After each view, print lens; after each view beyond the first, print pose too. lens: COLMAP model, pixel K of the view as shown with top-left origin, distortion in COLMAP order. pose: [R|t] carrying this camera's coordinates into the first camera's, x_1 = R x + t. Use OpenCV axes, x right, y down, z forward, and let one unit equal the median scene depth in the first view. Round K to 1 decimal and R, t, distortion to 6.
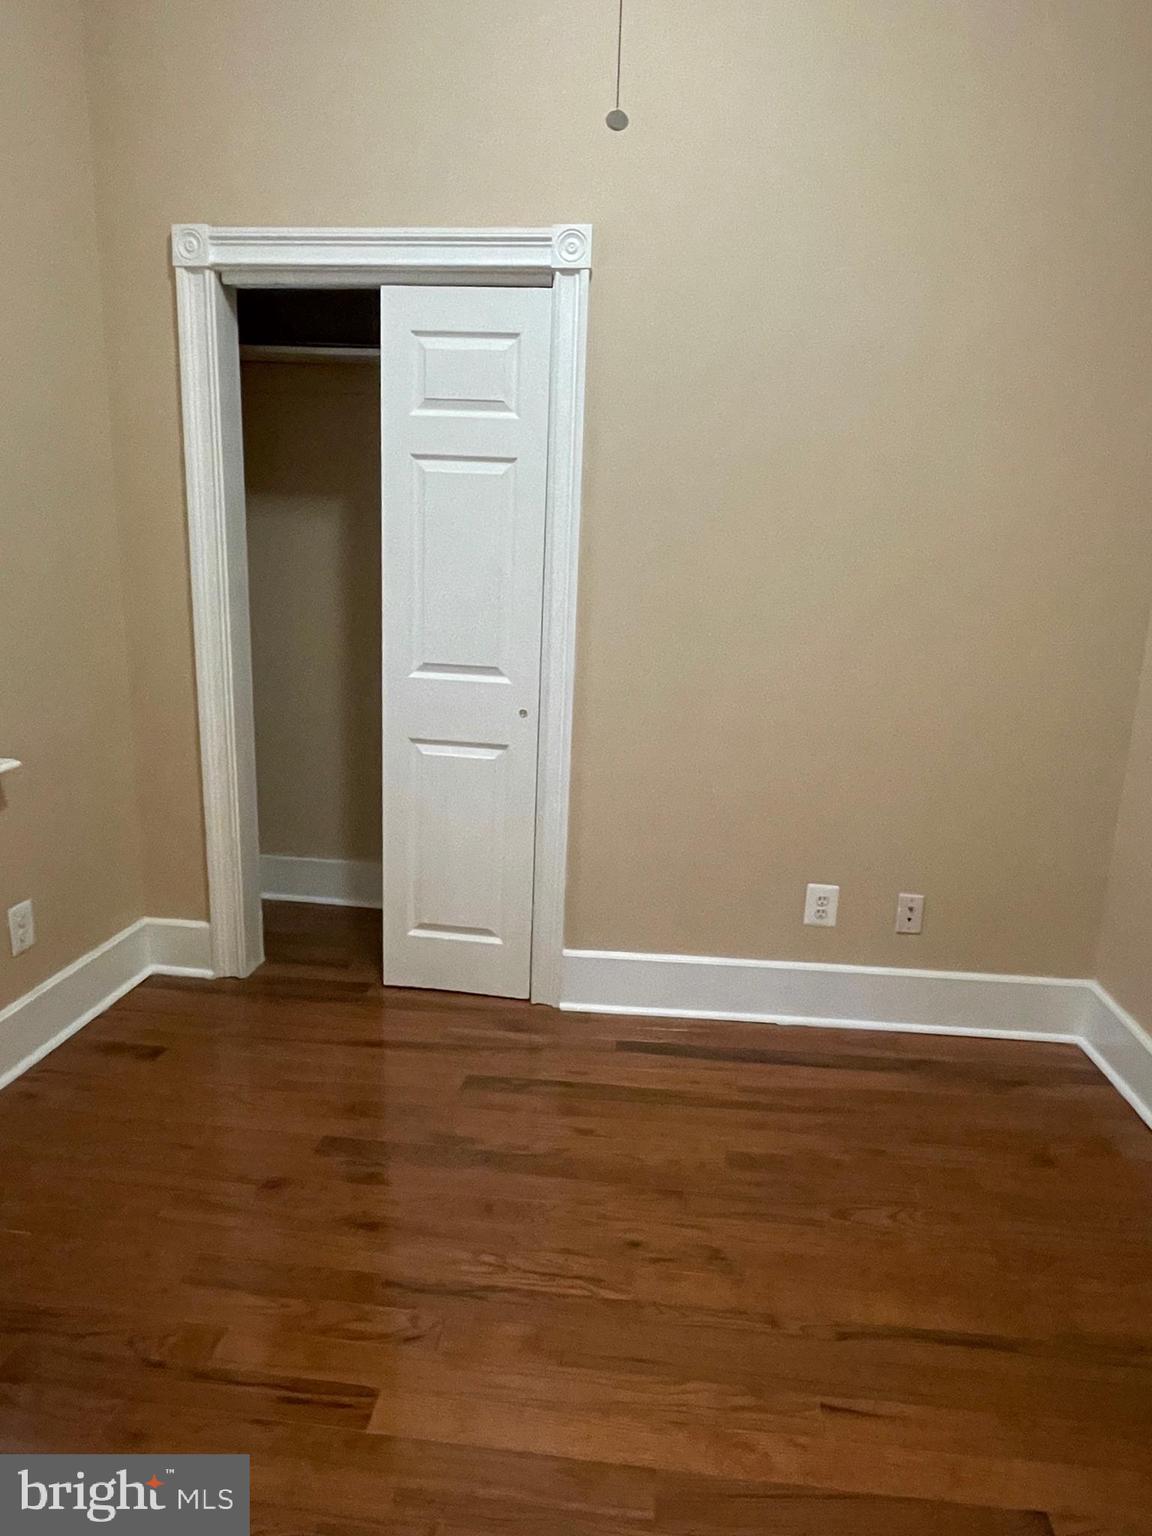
lens RADIAL K [[1007.2, 0, 576.0], [0, 1007.2, 768.0], [0, 0, 1]] dist [-0.004379, -0.001594]
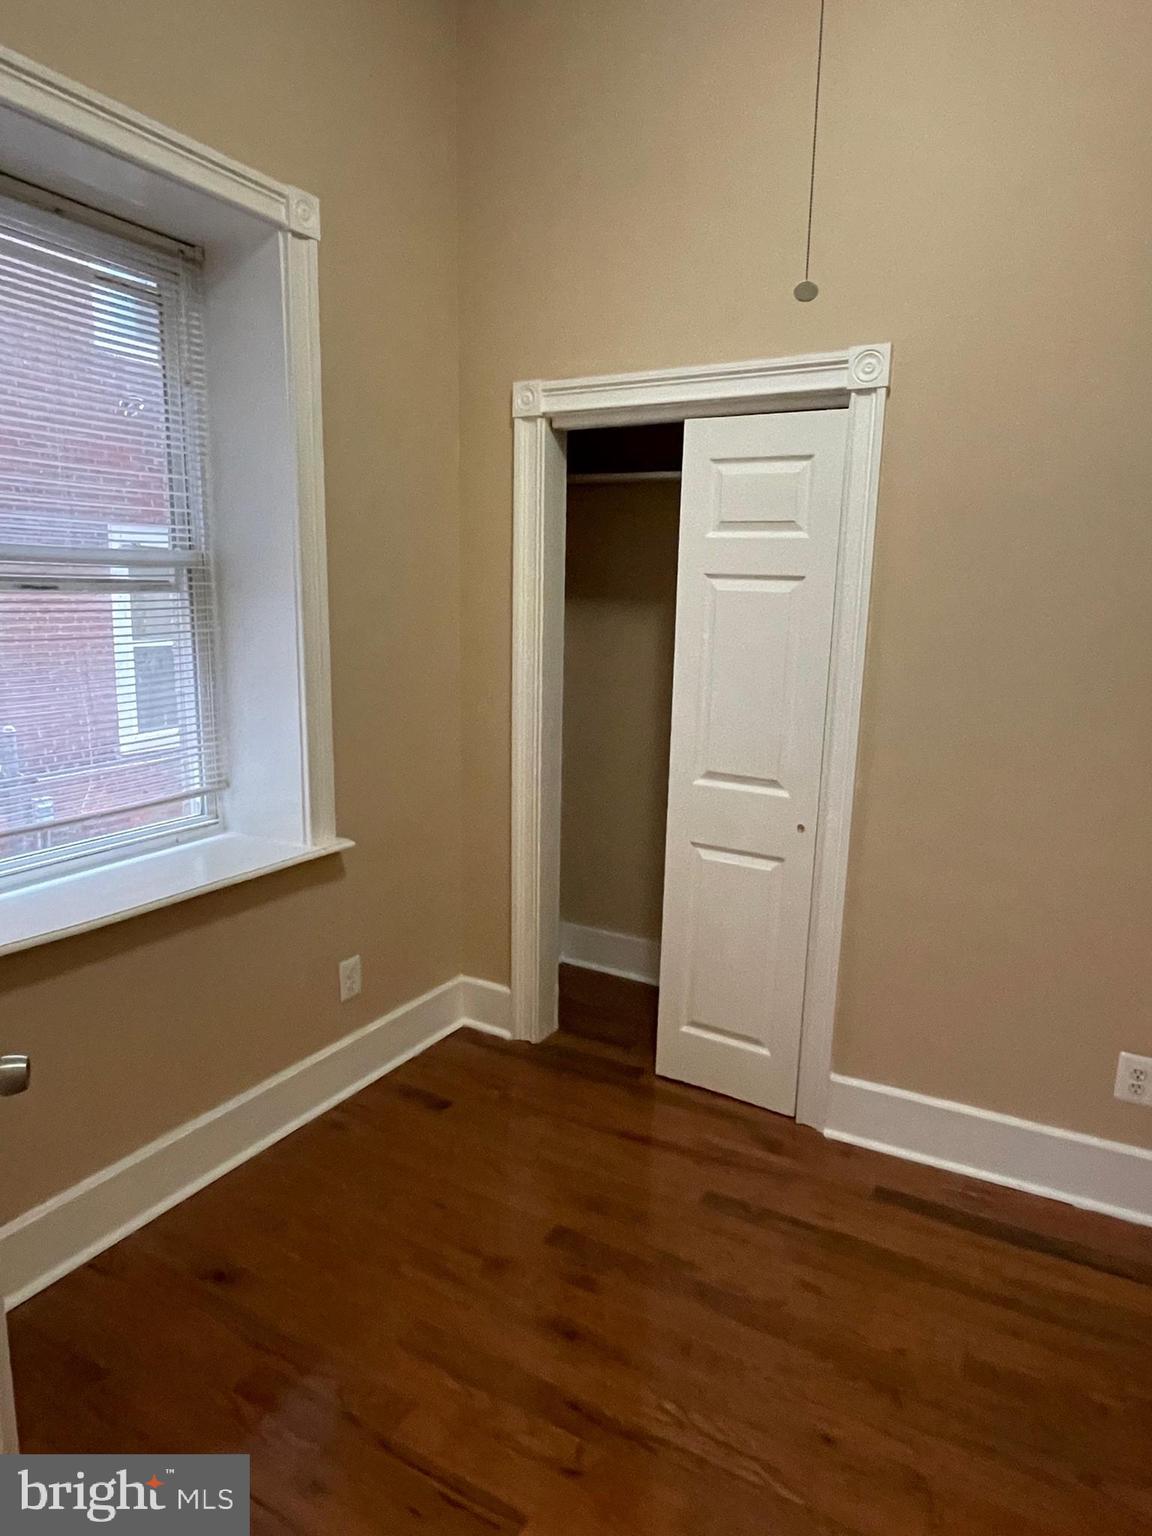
lens RADIAL K [[952.8, 0, 568.4], [0, 952.8, 763.2], [0, 0, 1]] dist [-0.000642, -0.004746]
pose [[0.916645, 0.056201, -0.395730, 0.109338], [-0.075957, 0.996517, -0.034417, -0.071100], [0.392418, 0.061607, 0.917722, 0.047786]]
